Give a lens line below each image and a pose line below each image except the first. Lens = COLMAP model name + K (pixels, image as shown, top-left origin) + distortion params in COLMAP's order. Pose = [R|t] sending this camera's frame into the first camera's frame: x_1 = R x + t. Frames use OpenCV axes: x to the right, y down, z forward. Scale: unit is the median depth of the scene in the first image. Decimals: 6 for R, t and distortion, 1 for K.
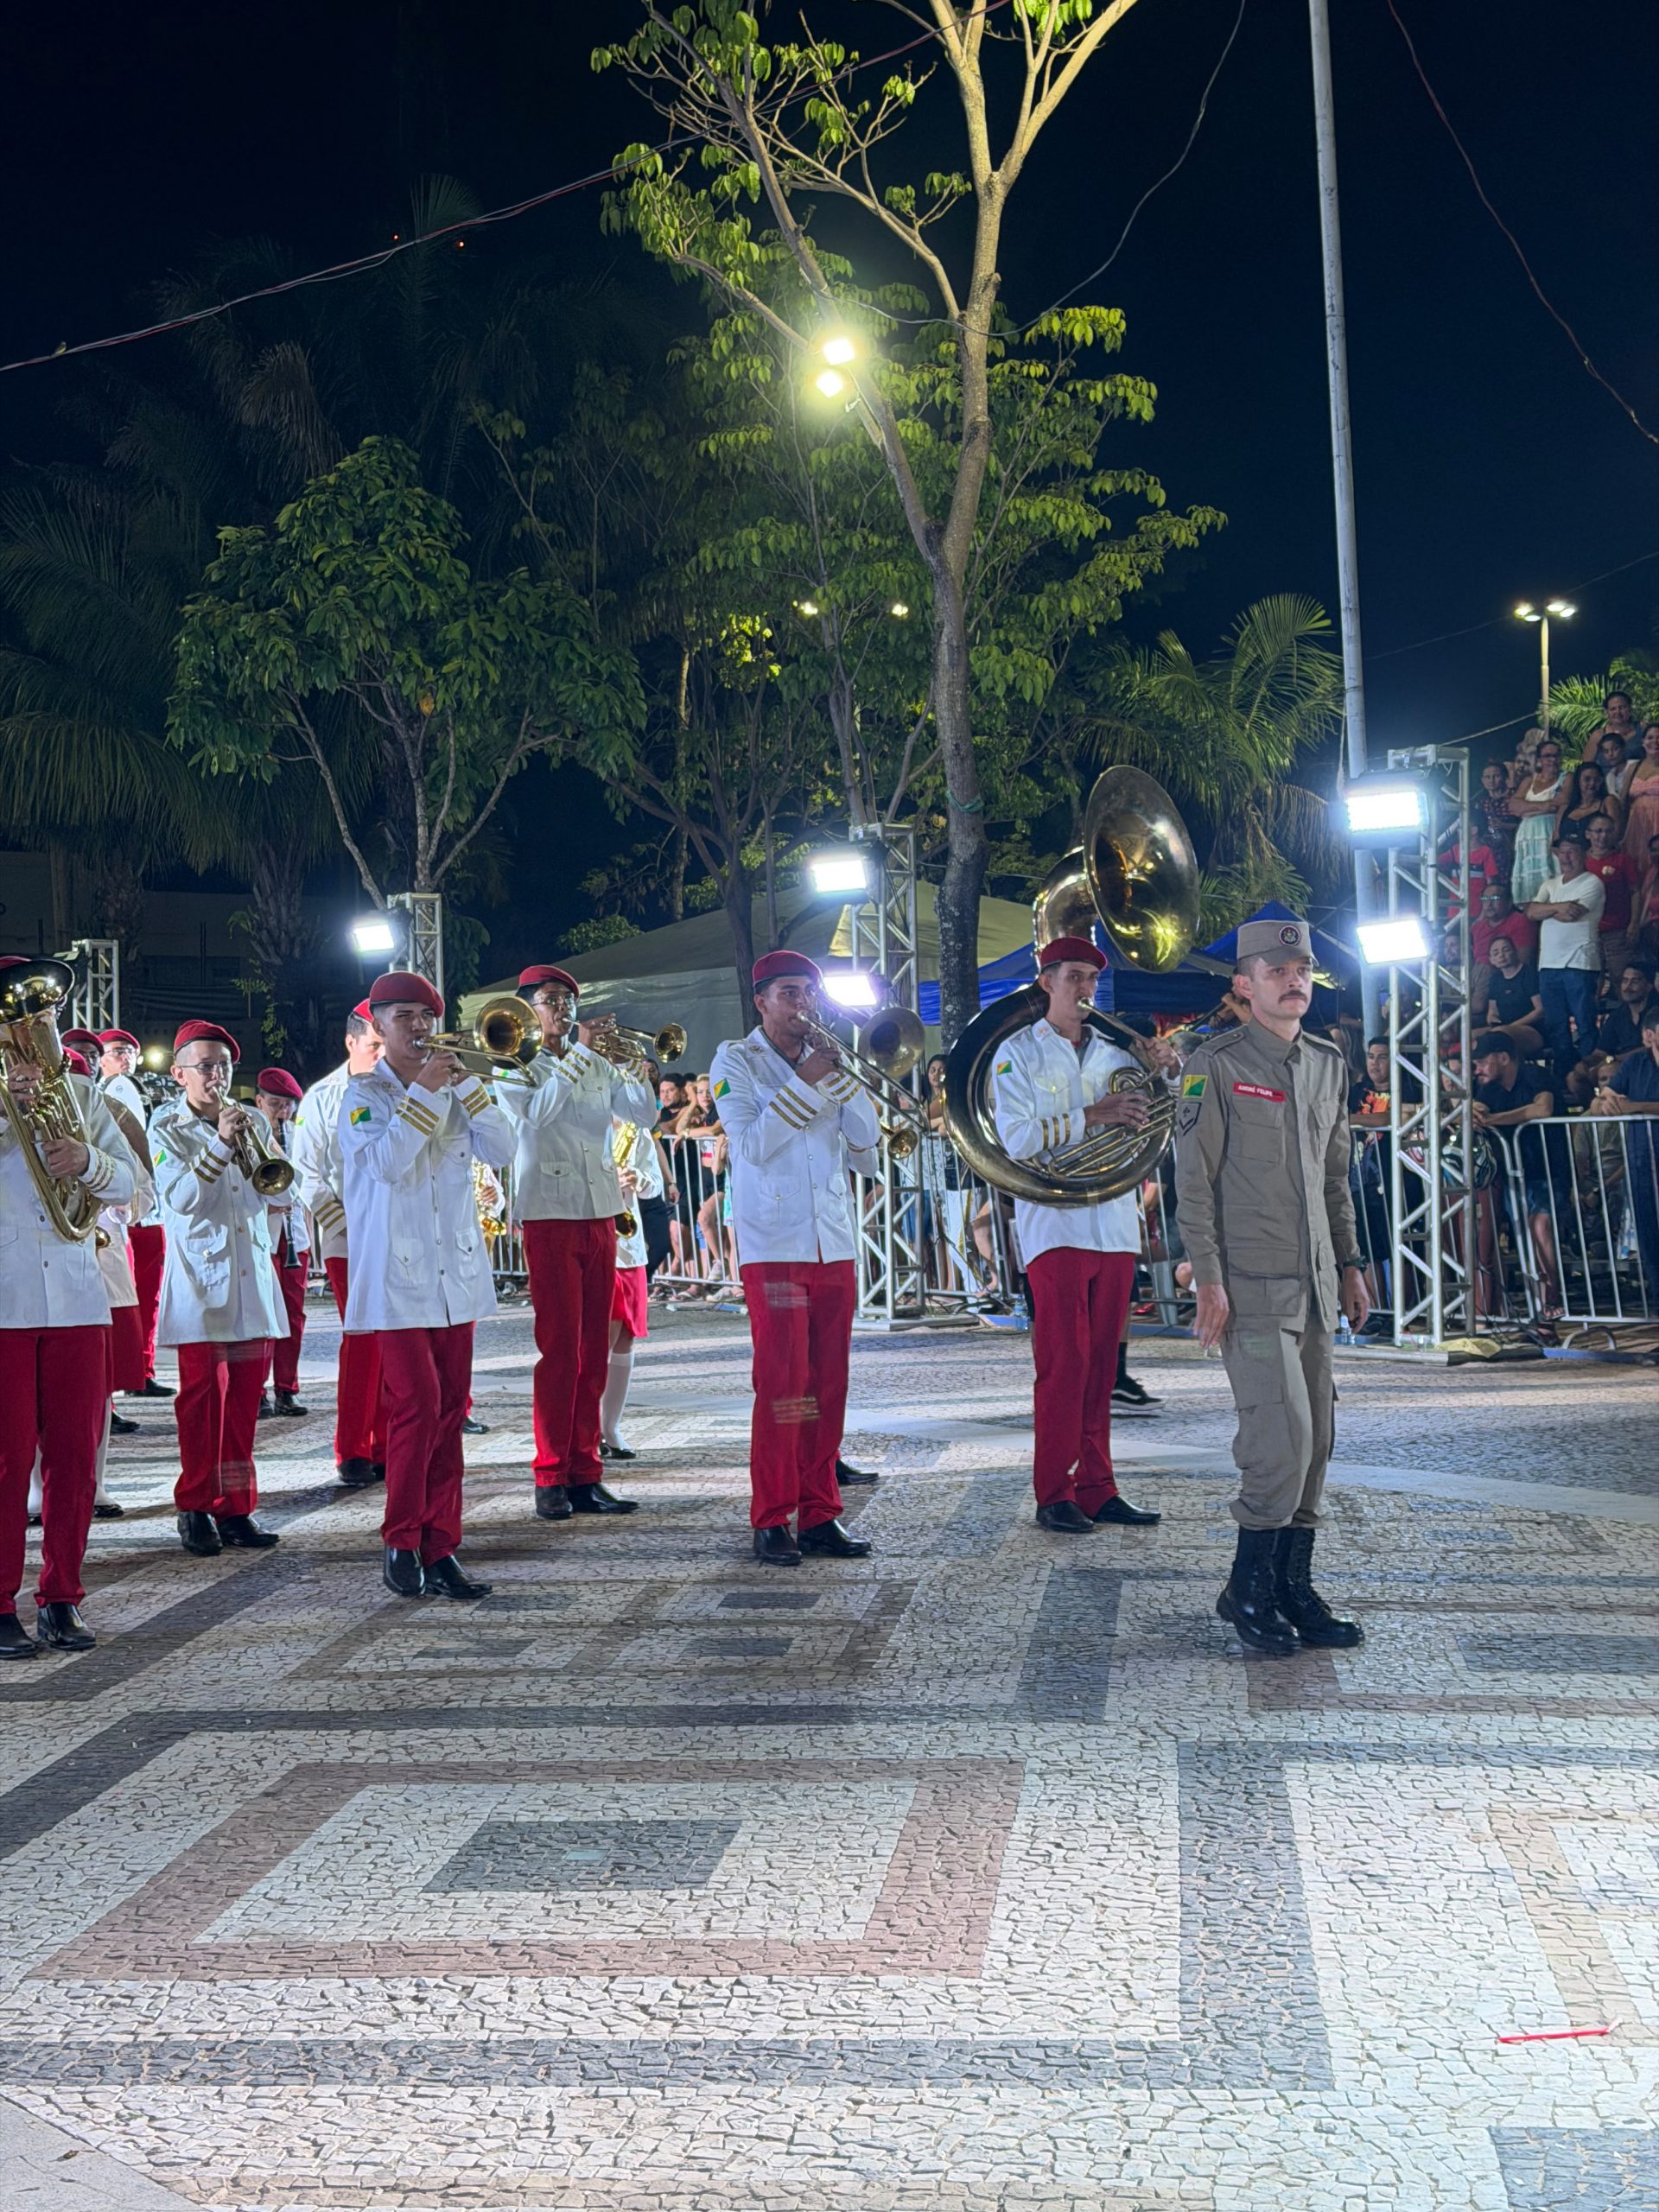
lens RADIAL K [[2948.4, 0, 830.9], [0, 2948.4, 1246.8], [0, 0, 1]] dist [0.103819, -0.316150]
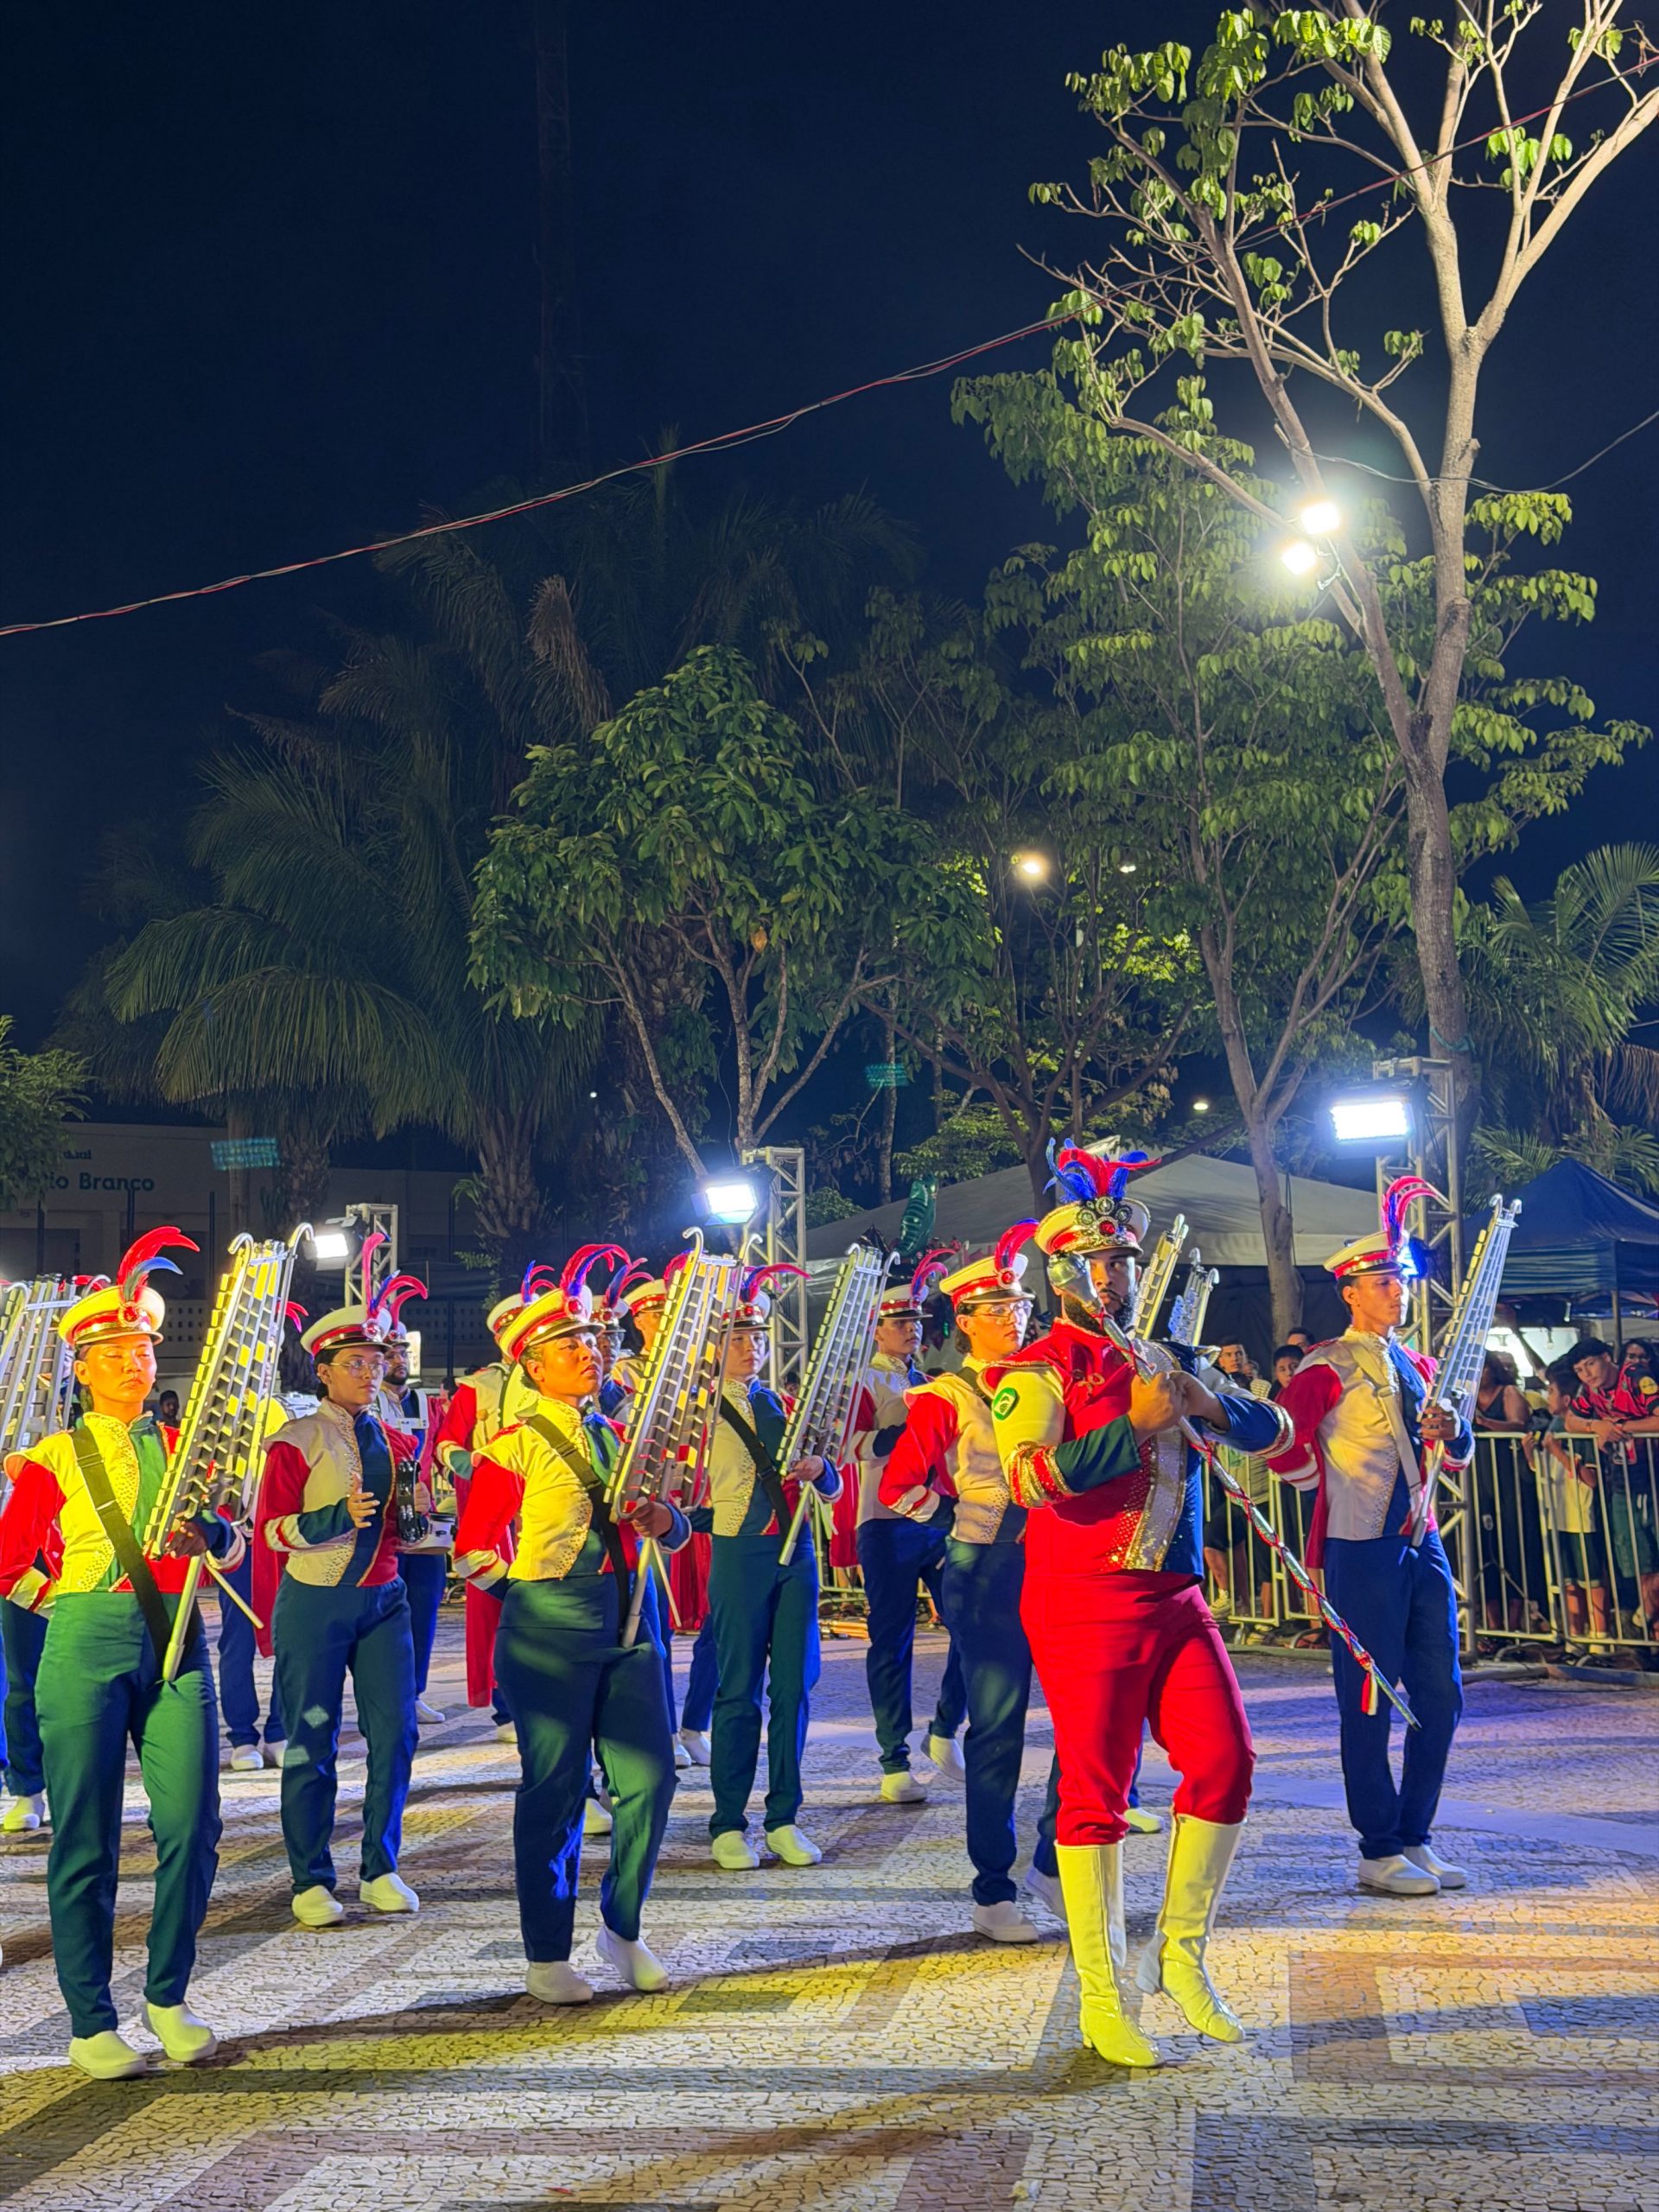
lens RADIAL K [[3086.6, 0, 821.9], [0, 3086.6, 1124.6], [0, 0, 1]] dist [0.165528, -0.462748]
pose [[0.998869, 0.003039, -0.047451, -0.075337], [-0.009386, 0.990922, -0.134110, -0.005277], [0.046612, 0.134404, 0.989830, 0.098759]]
